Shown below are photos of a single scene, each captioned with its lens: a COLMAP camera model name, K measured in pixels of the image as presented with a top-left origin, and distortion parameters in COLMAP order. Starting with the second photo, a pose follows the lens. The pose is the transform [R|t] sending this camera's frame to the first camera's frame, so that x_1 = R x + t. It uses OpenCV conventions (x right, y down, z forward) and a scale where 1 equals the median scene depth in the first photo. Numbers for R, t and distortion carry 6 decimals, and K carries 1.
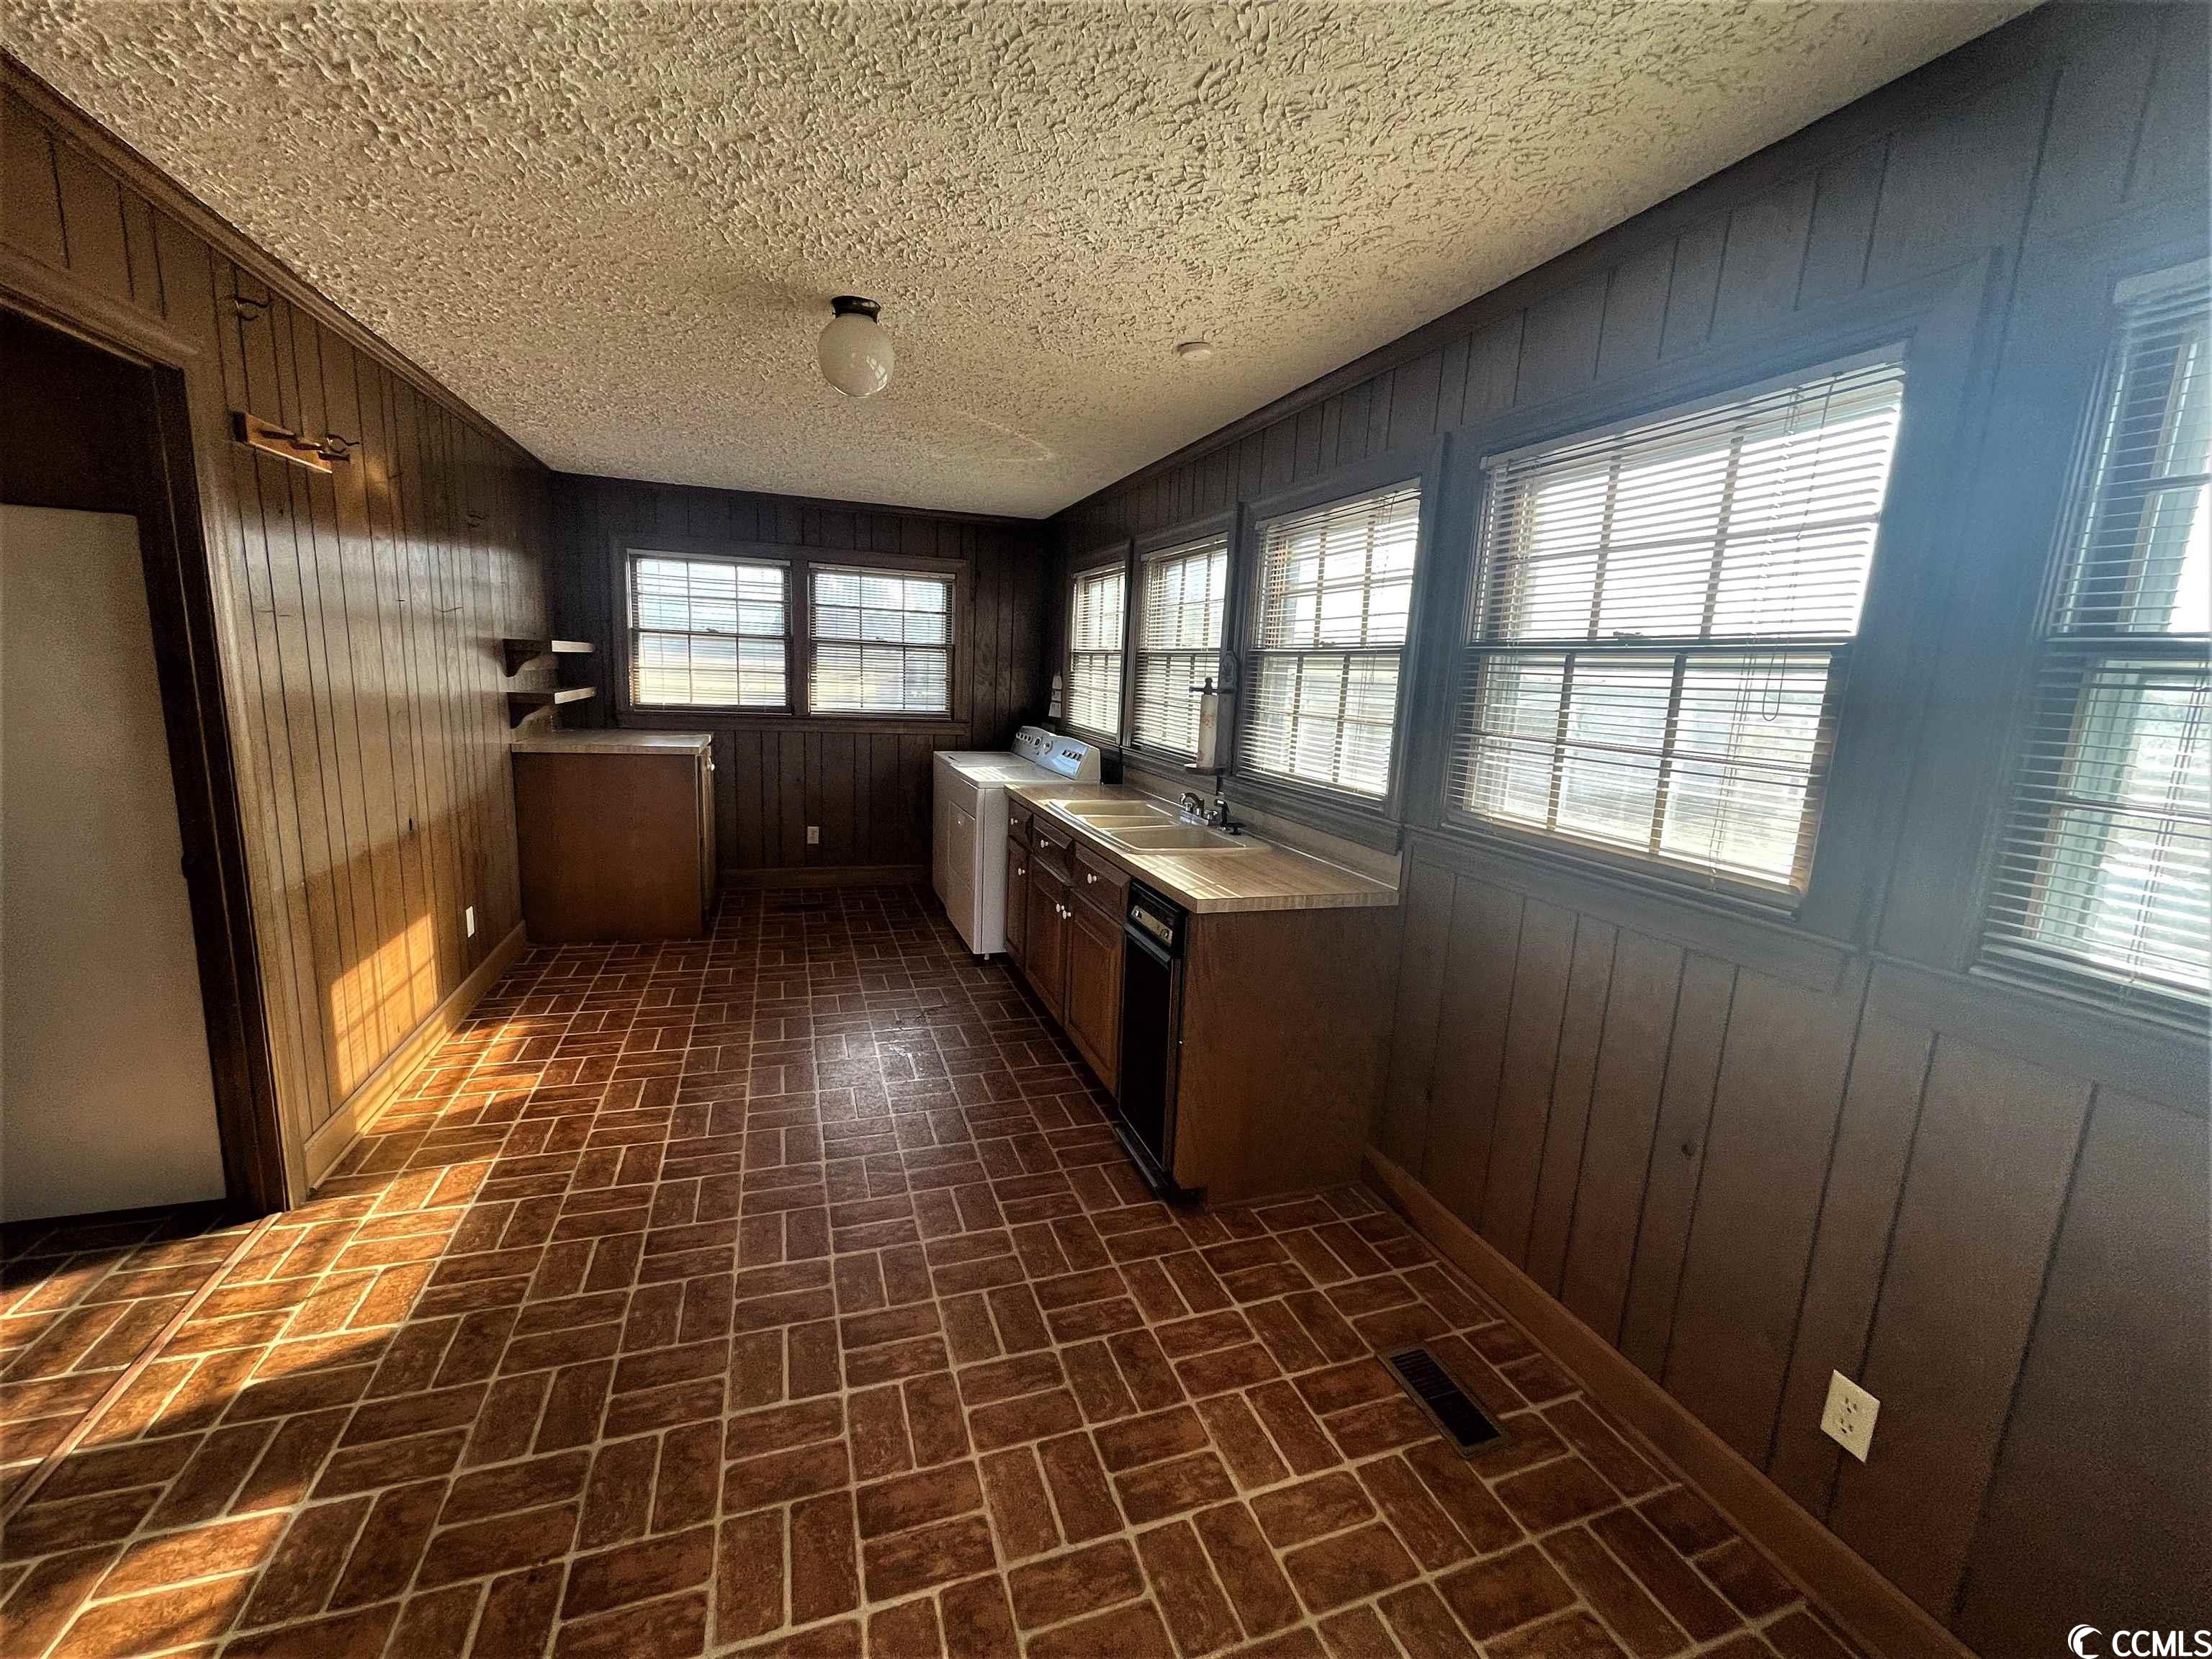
lens RADIAL K [[900.9, 0, 1113.6], [0, 900.9, 831.5], [0, 0, 1]] dist [0.009085, 0.001122]
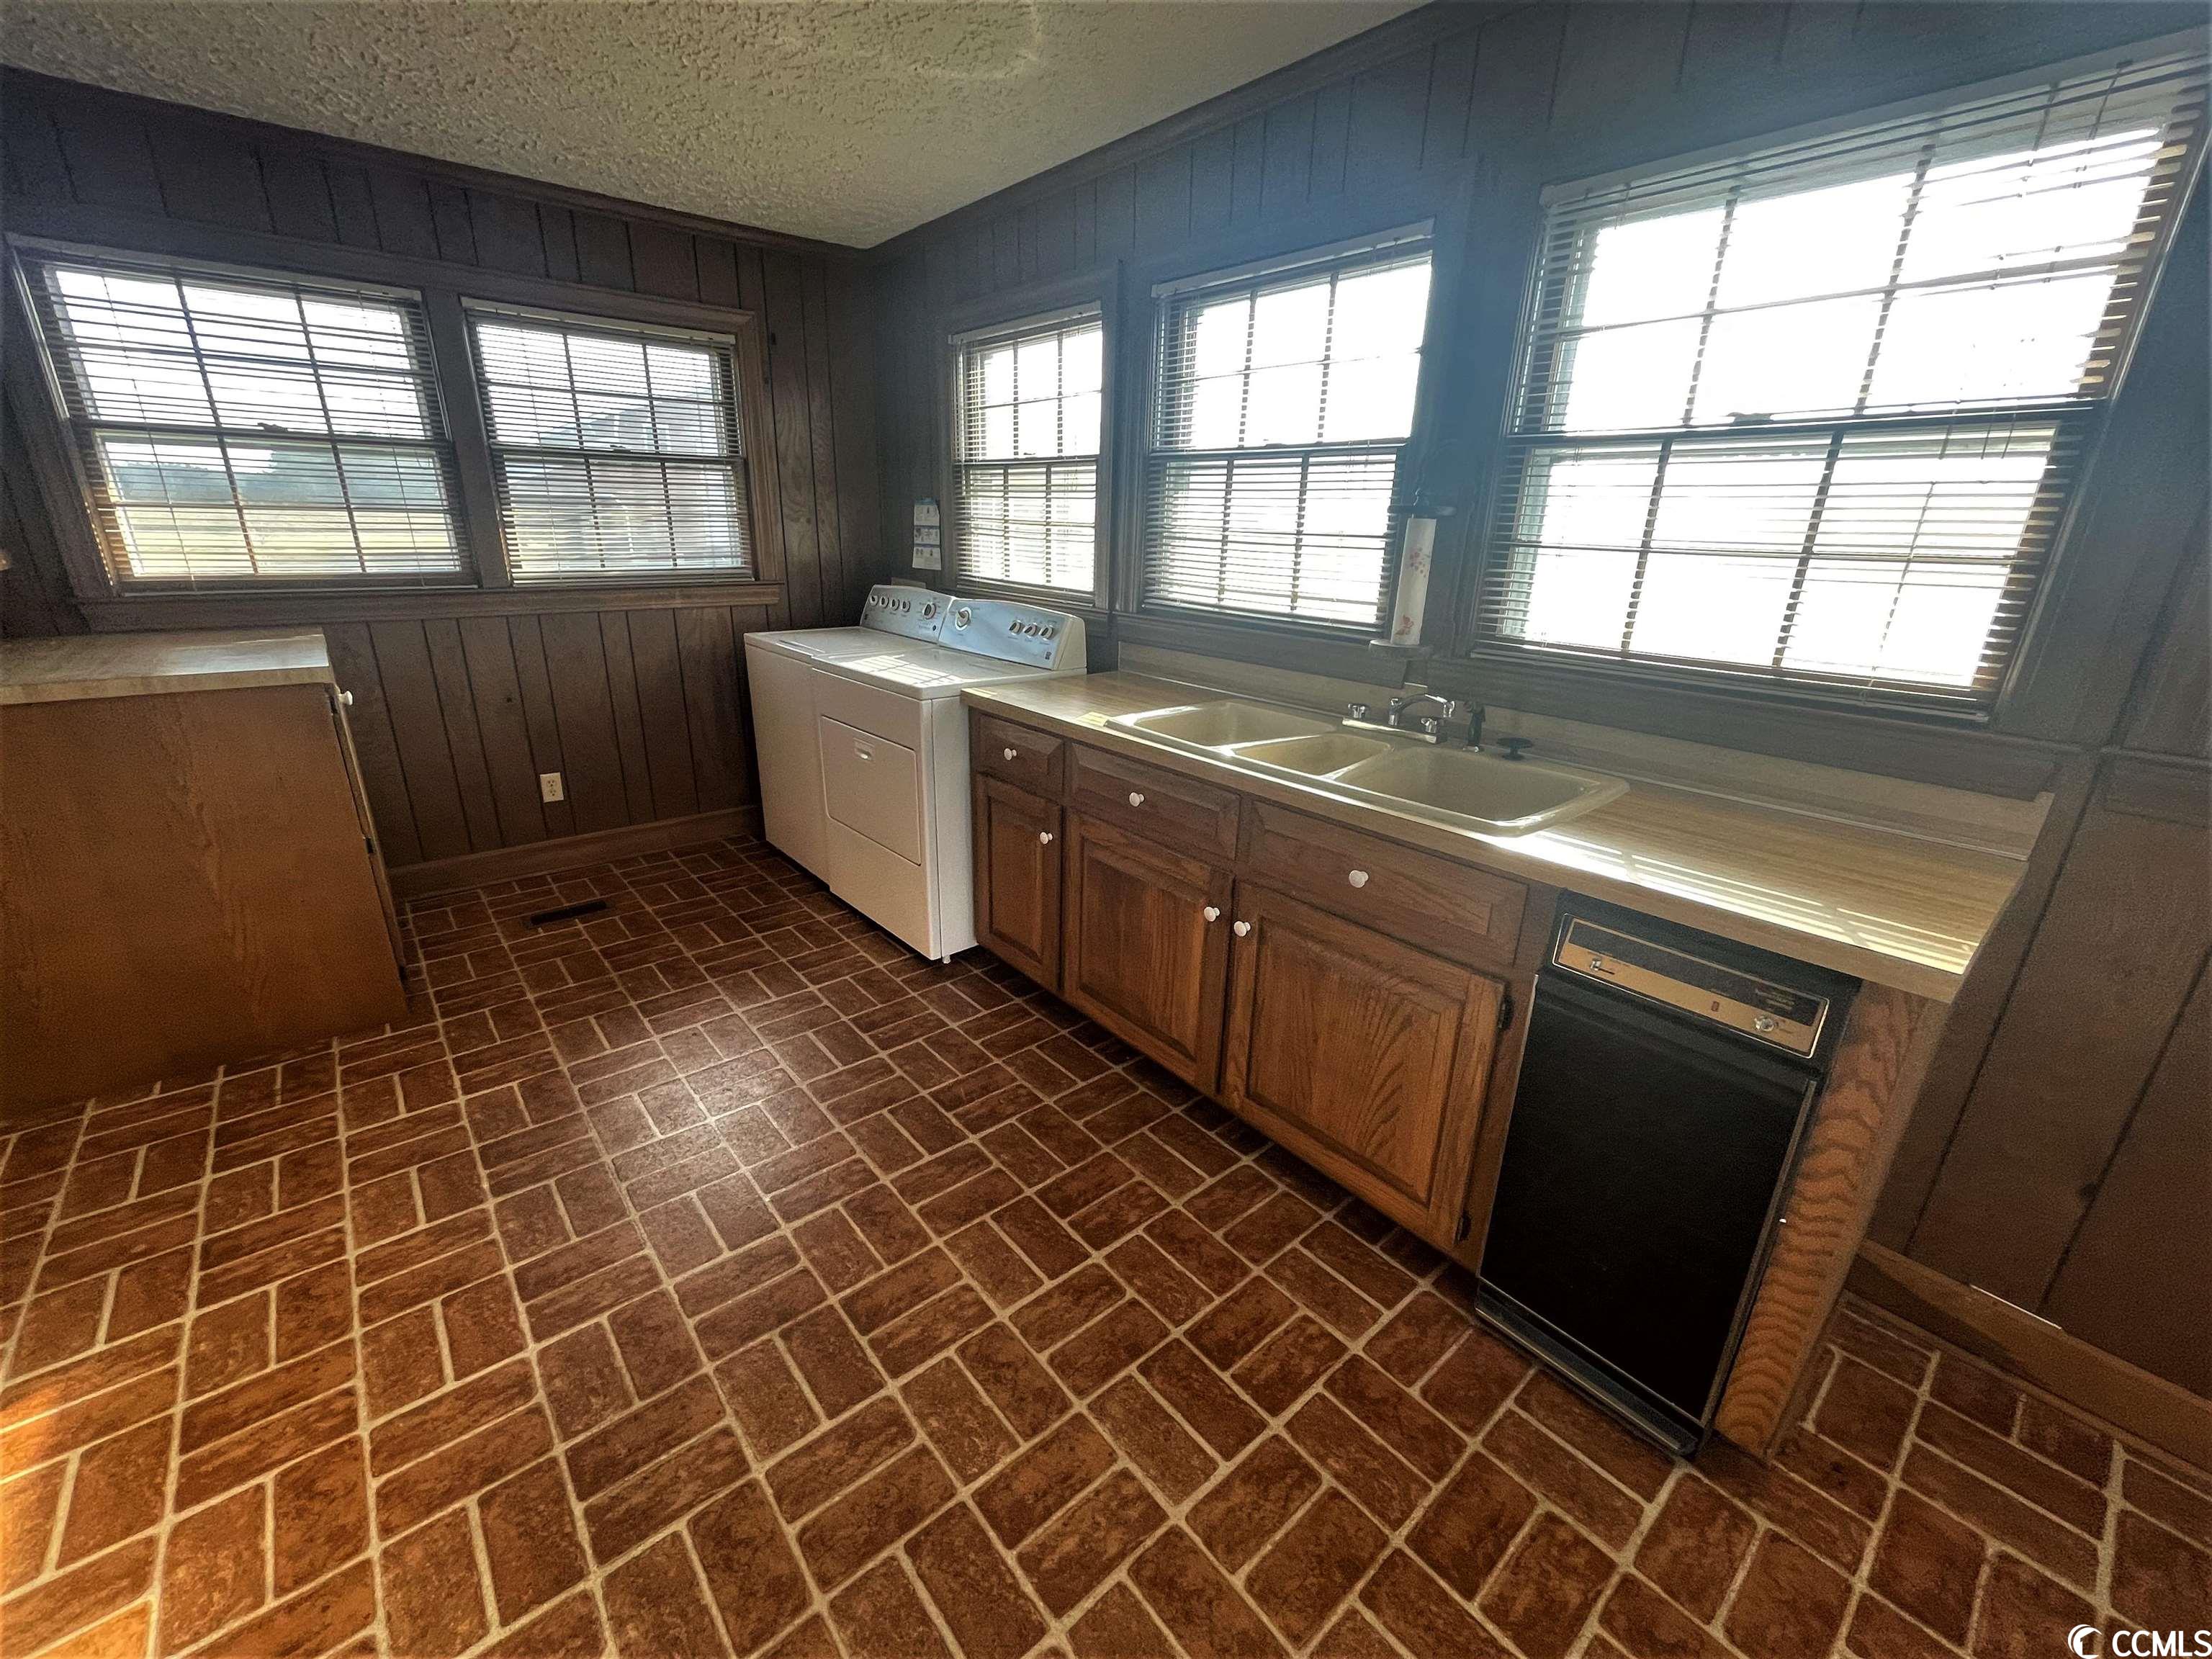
lens RADIAL K [[900.9, 0, 1092.3], [0, 900.9, 821.9], [0, 0, 1]] dist [0.009085, 0.001122]
pose [[0.939587, -0.138949, 0.312842, -0.194006], [0.086172, 0.980489, 0.176677, -0.051908], [-0.331288, -0.139045, 0.933228, 0.319408]]
